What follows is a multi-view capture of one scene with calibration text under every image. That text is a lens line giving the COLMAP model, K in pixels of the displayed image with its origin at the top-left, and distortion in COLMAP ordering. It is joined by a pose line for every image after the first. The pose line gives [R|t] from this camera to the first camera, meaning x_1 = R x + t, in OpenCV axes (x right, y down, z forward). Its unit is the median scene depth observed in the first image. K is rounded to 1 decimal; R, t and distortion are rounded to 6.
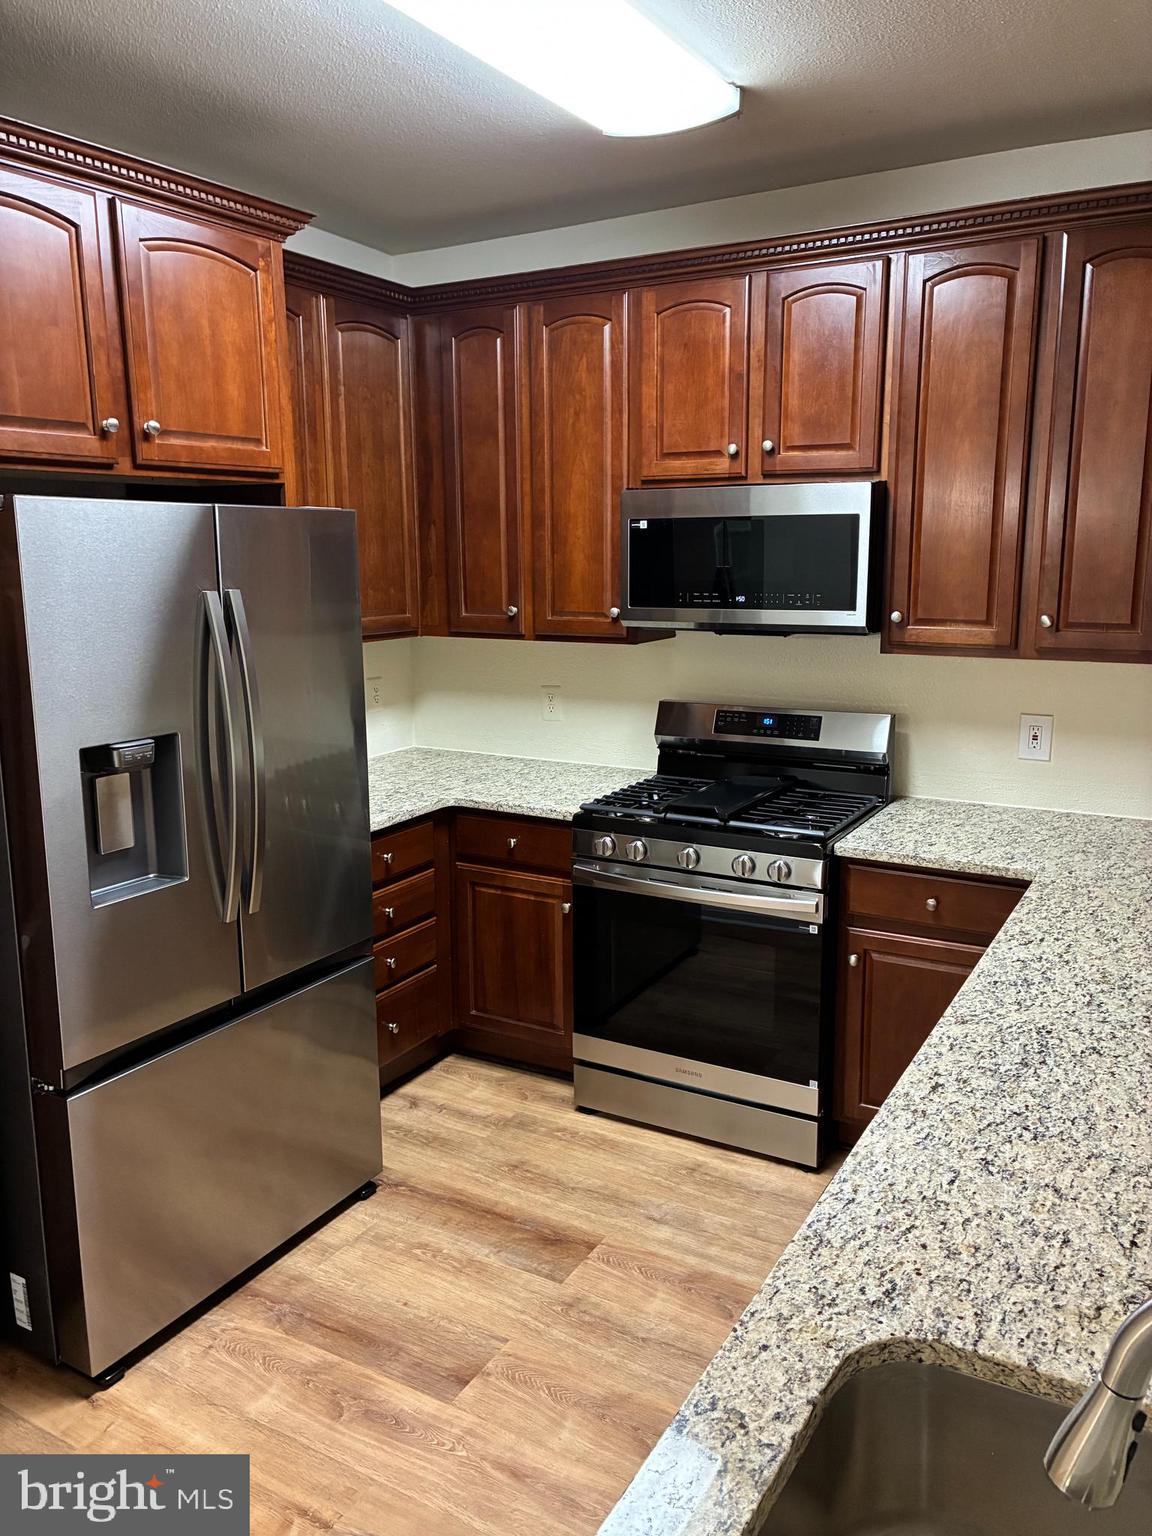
lens RADIAL K [[1167.4, 0, 576.0], [0, 1167.4, 768.0], [0, 0, 1]] dist [0.031348, 0.001883]
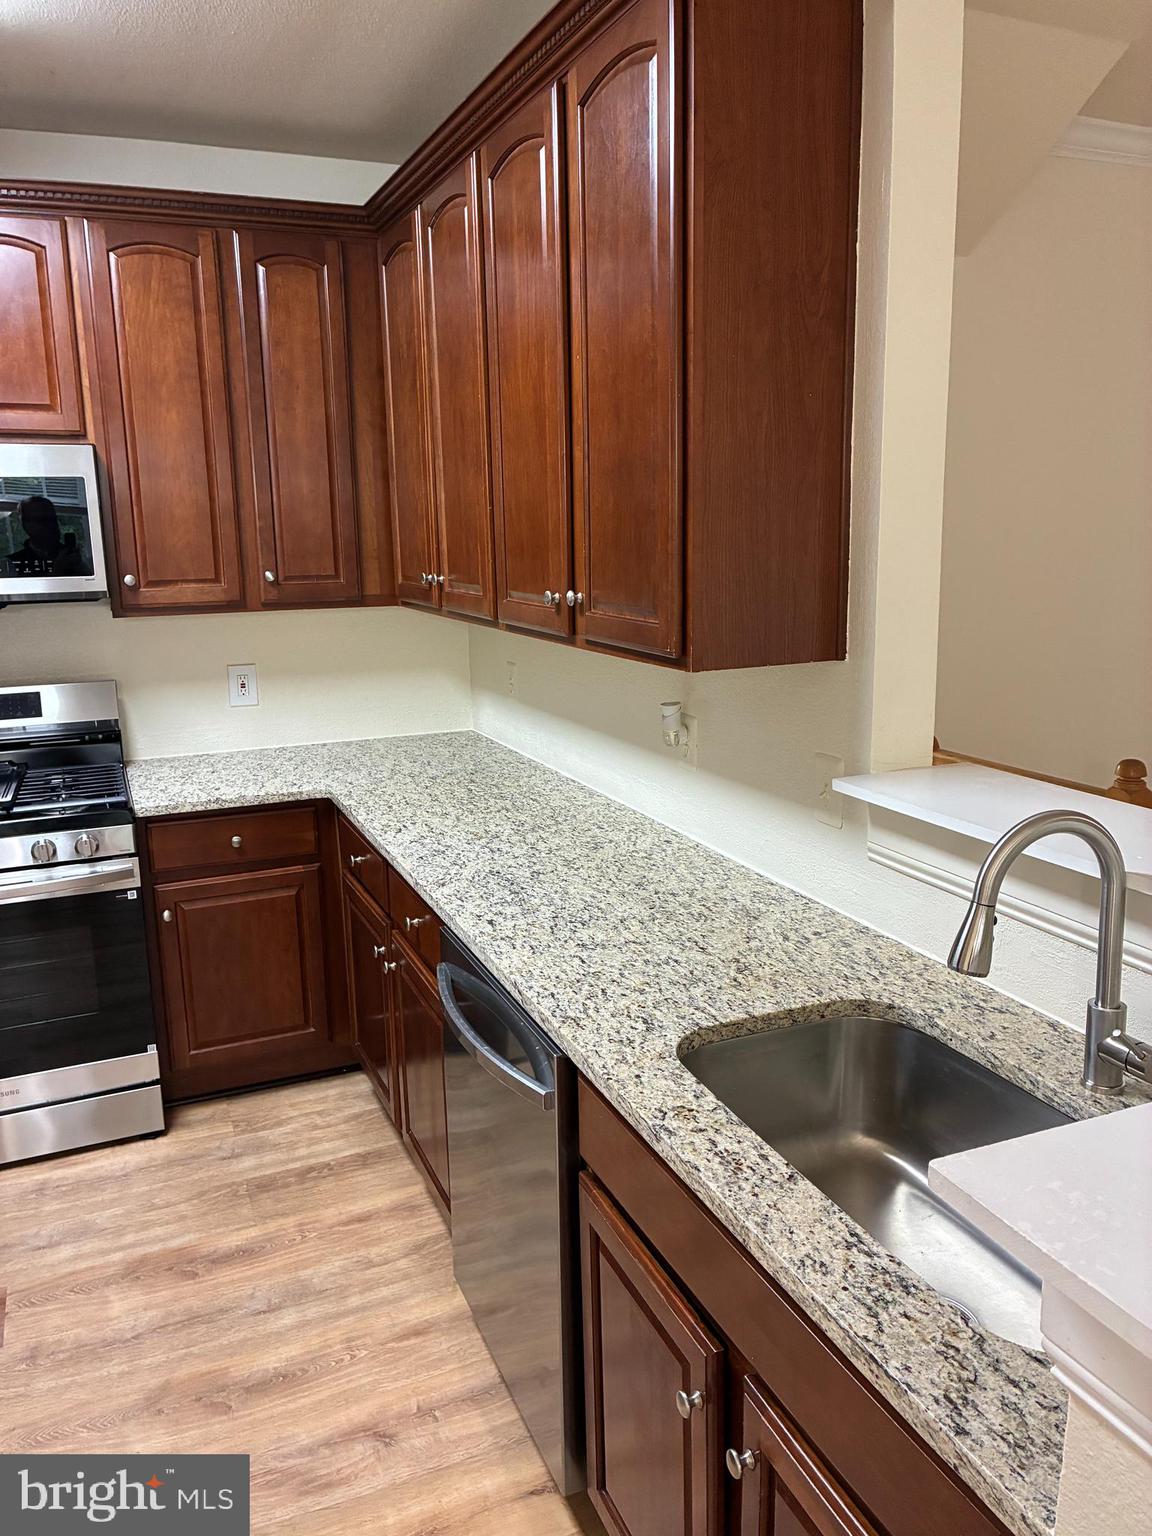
lens RADIAL K [[1159.2, 0, 569.9], [0, 1159.2, 763.8], [0, 0, 1]] dist [0.053935, -0.058221]
pose [[0.612904, -0.167707, 0.772155, -0.322150], [0.167782, 0.982554, 0.080226, 0.011568], [-0.772139, 0.080383, 0.630350, 0.079829]]
